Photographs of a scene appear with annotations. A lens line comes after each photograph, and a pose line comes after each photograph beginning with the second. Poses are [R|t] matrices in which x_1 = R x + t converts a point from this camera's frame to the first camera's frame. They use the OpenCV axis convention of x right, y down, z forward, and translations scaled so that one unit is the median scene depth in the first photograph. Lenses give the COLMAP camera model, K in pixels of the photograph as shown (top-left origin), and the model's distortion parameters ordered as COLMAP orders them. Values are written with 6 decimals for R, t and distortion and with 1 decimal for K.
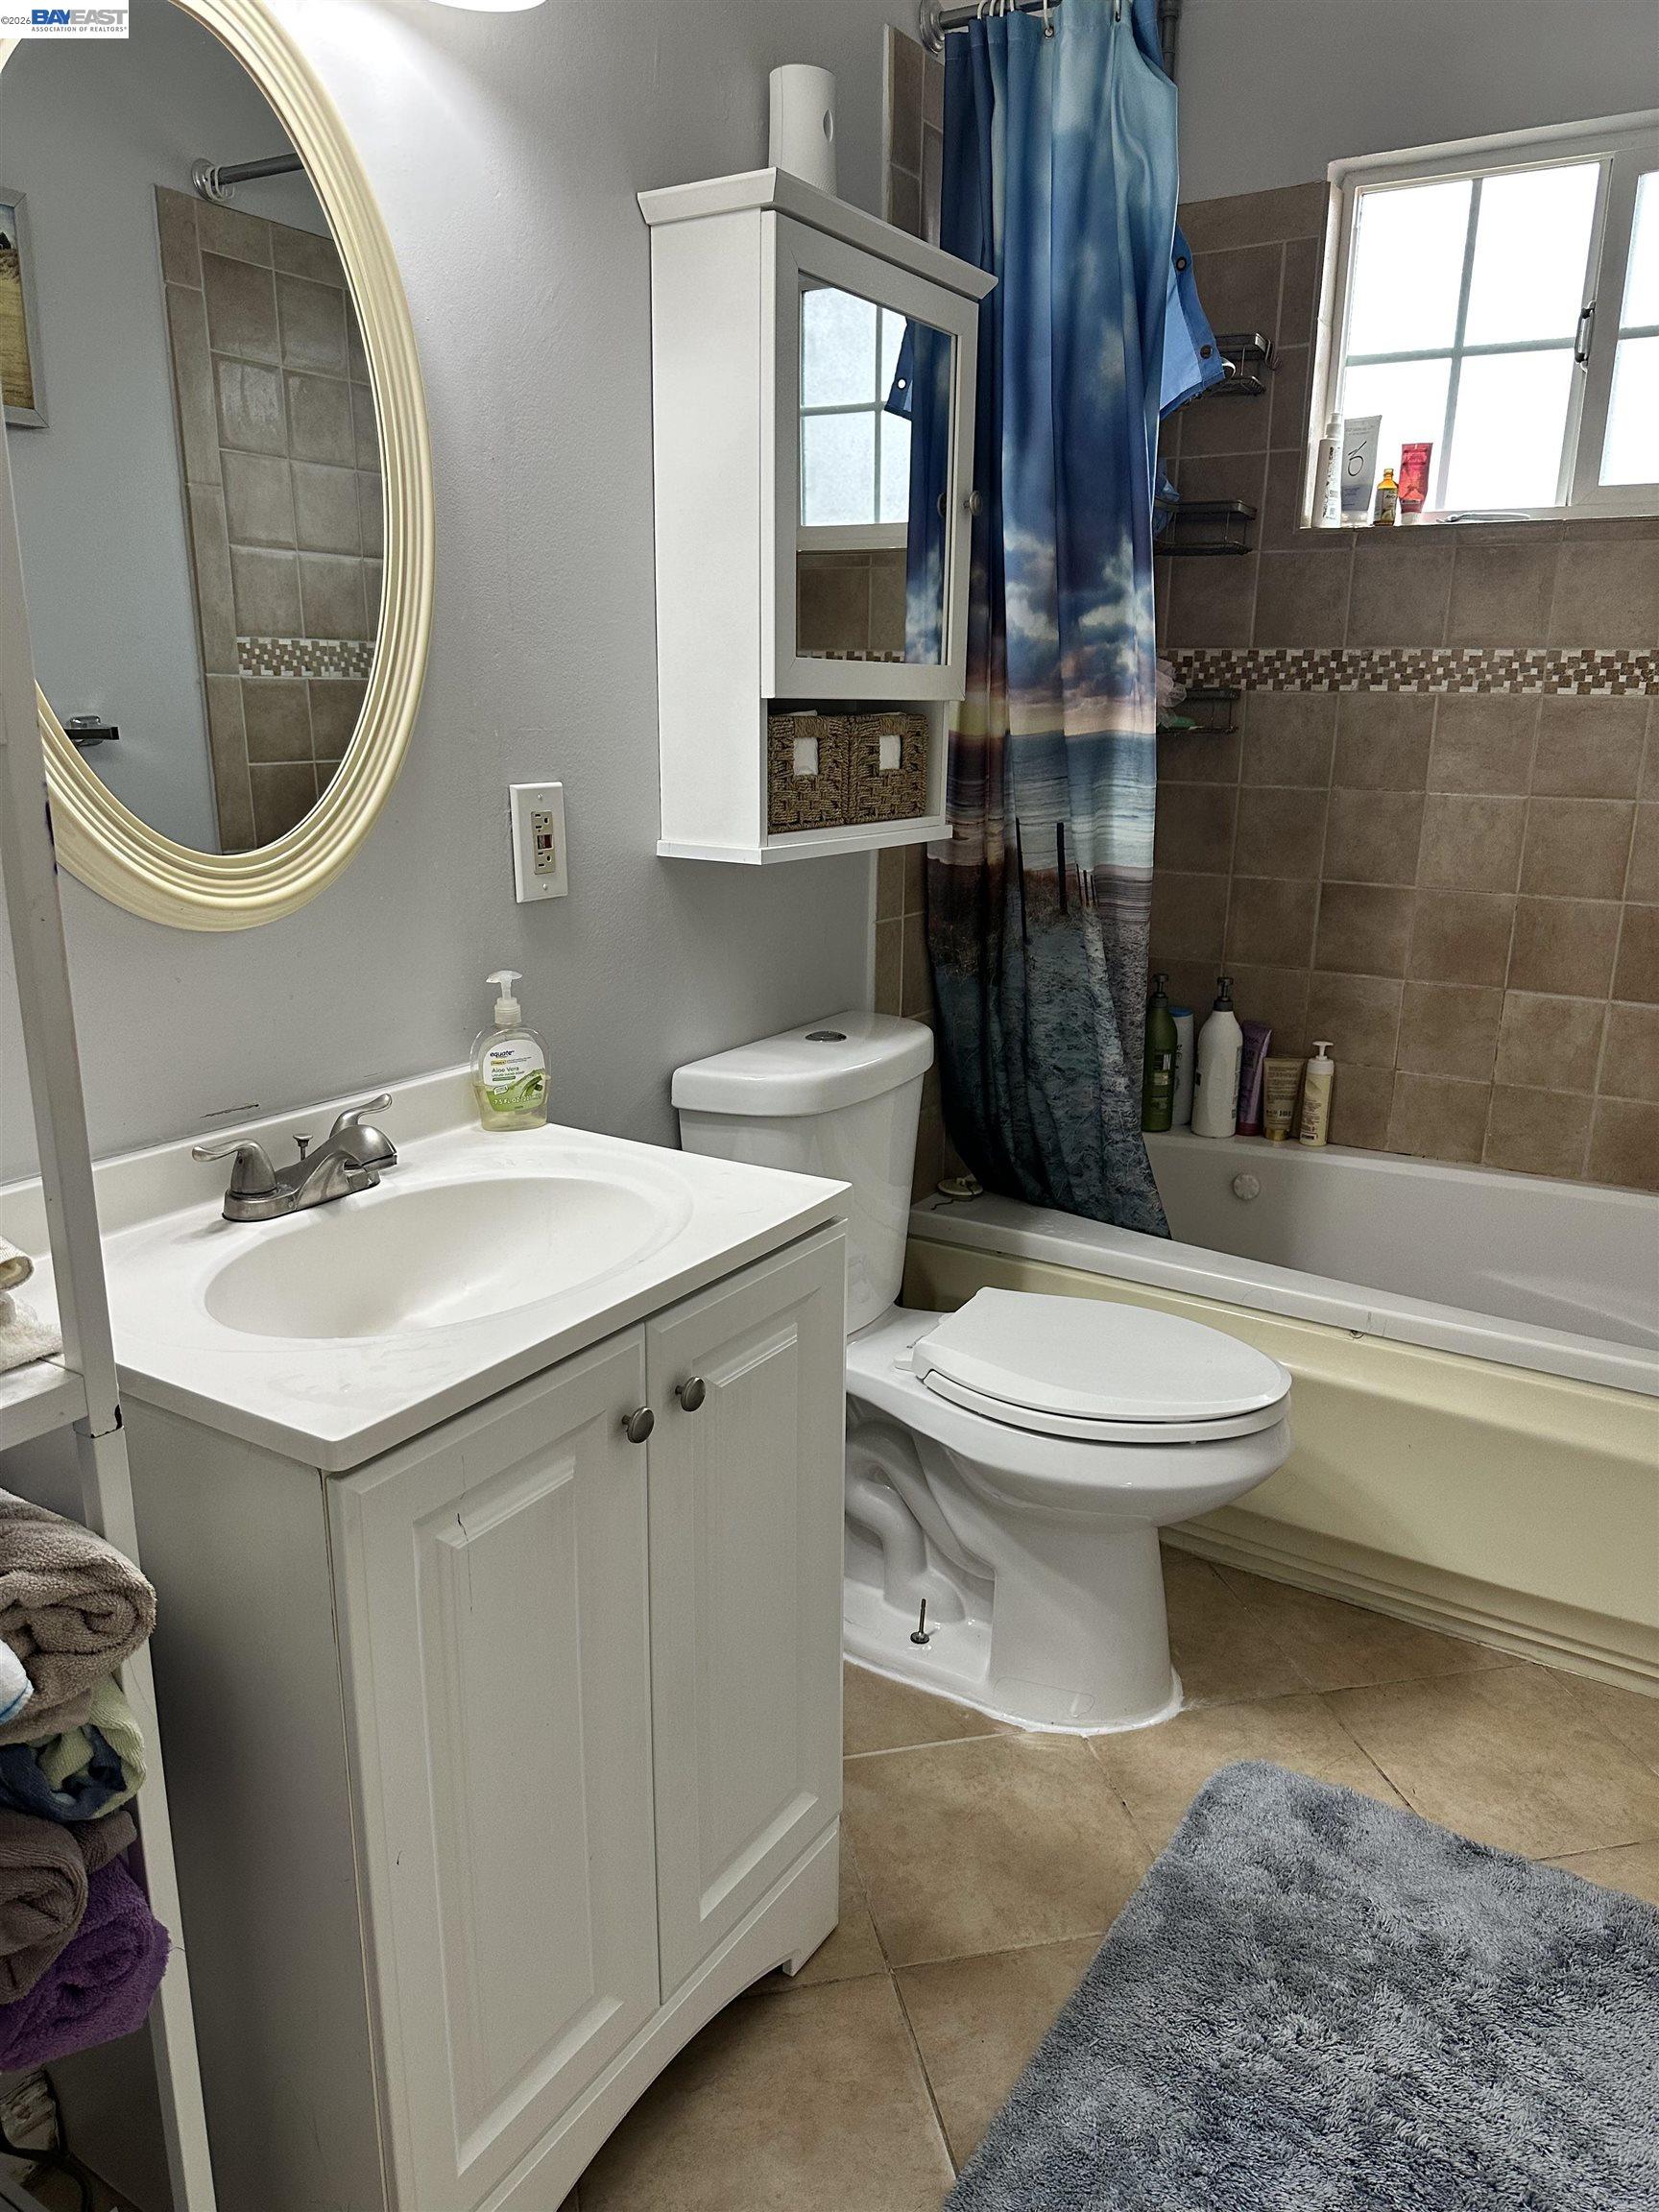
lens RADIAL K [[1634.5, 0, 740.2], [0, 1634.5, 1118.9], [0, 0, 1]] dist [0.018810, -0.005836]
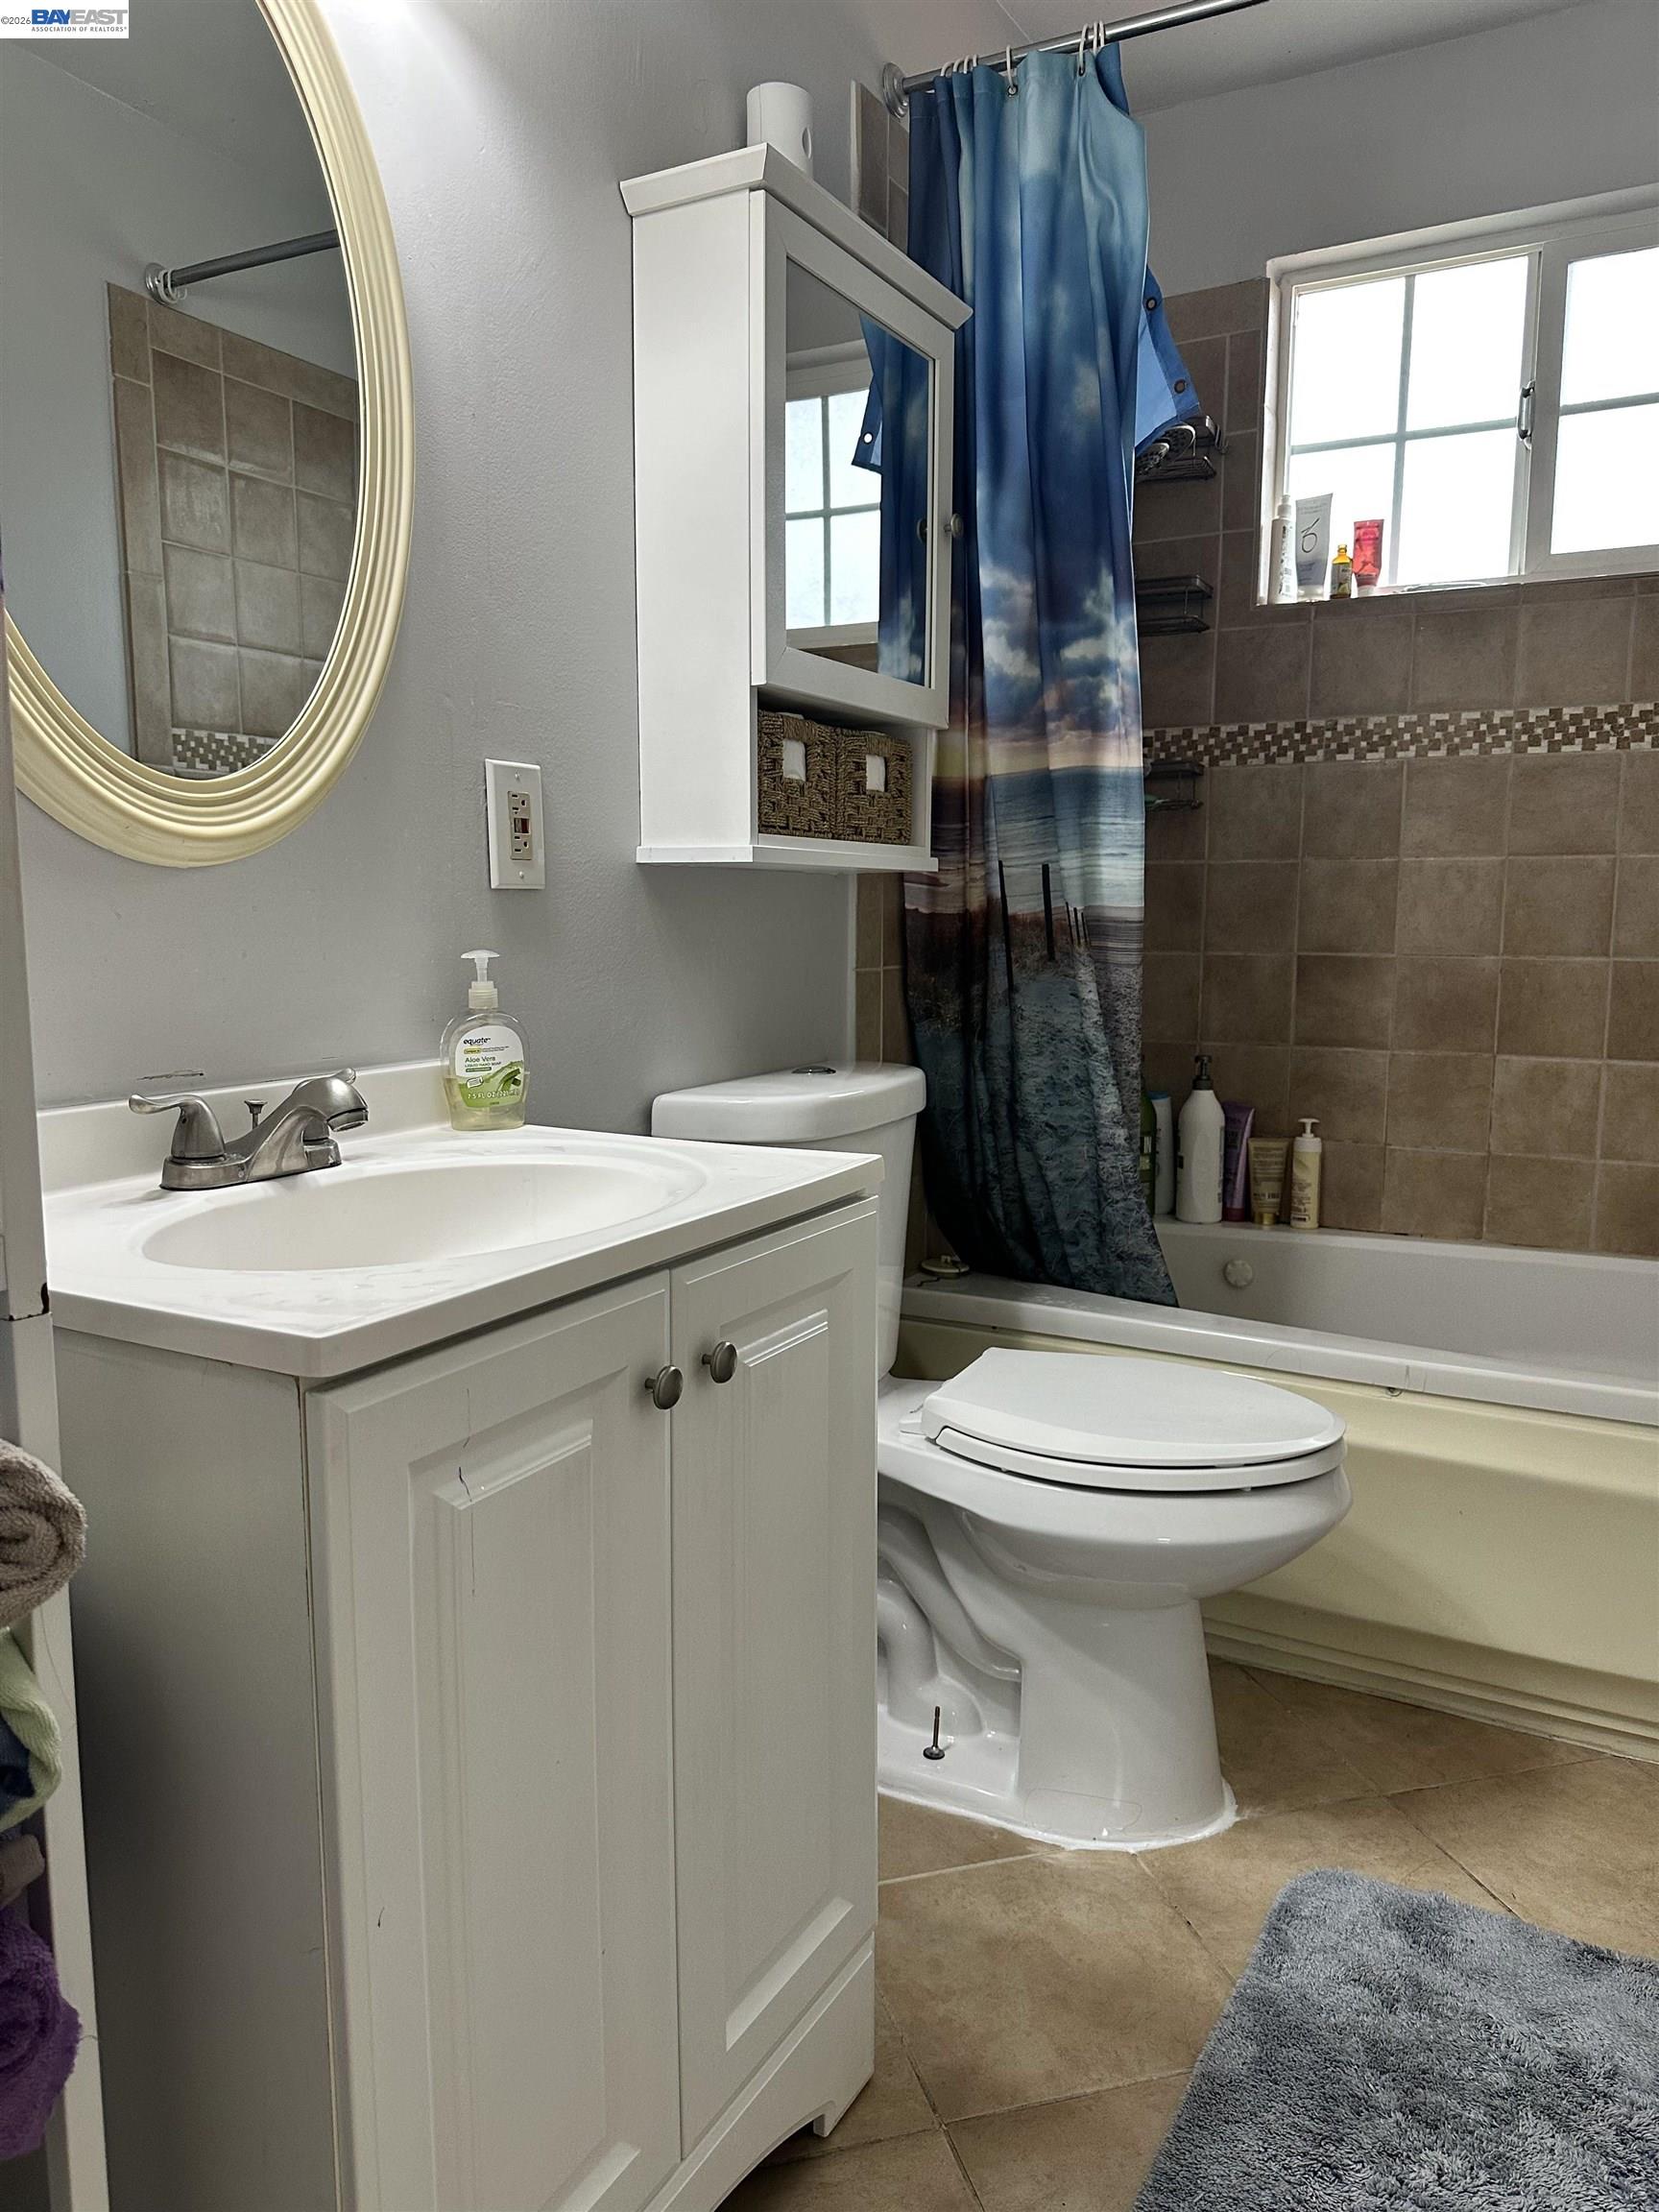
lens RADIAL K [[1634.5, 0, 740.2], [0, 1634.5, 1118.9], [0, 0, 1]] dist [0.018810, -0.005836]
pose [[0.998008, -0.007361, 0.062659, -0.048639], [0.016161, 0.989860, -0.141126, 0.109553], [-0.060984, 0.141858, 0.988007, 0.095549]]
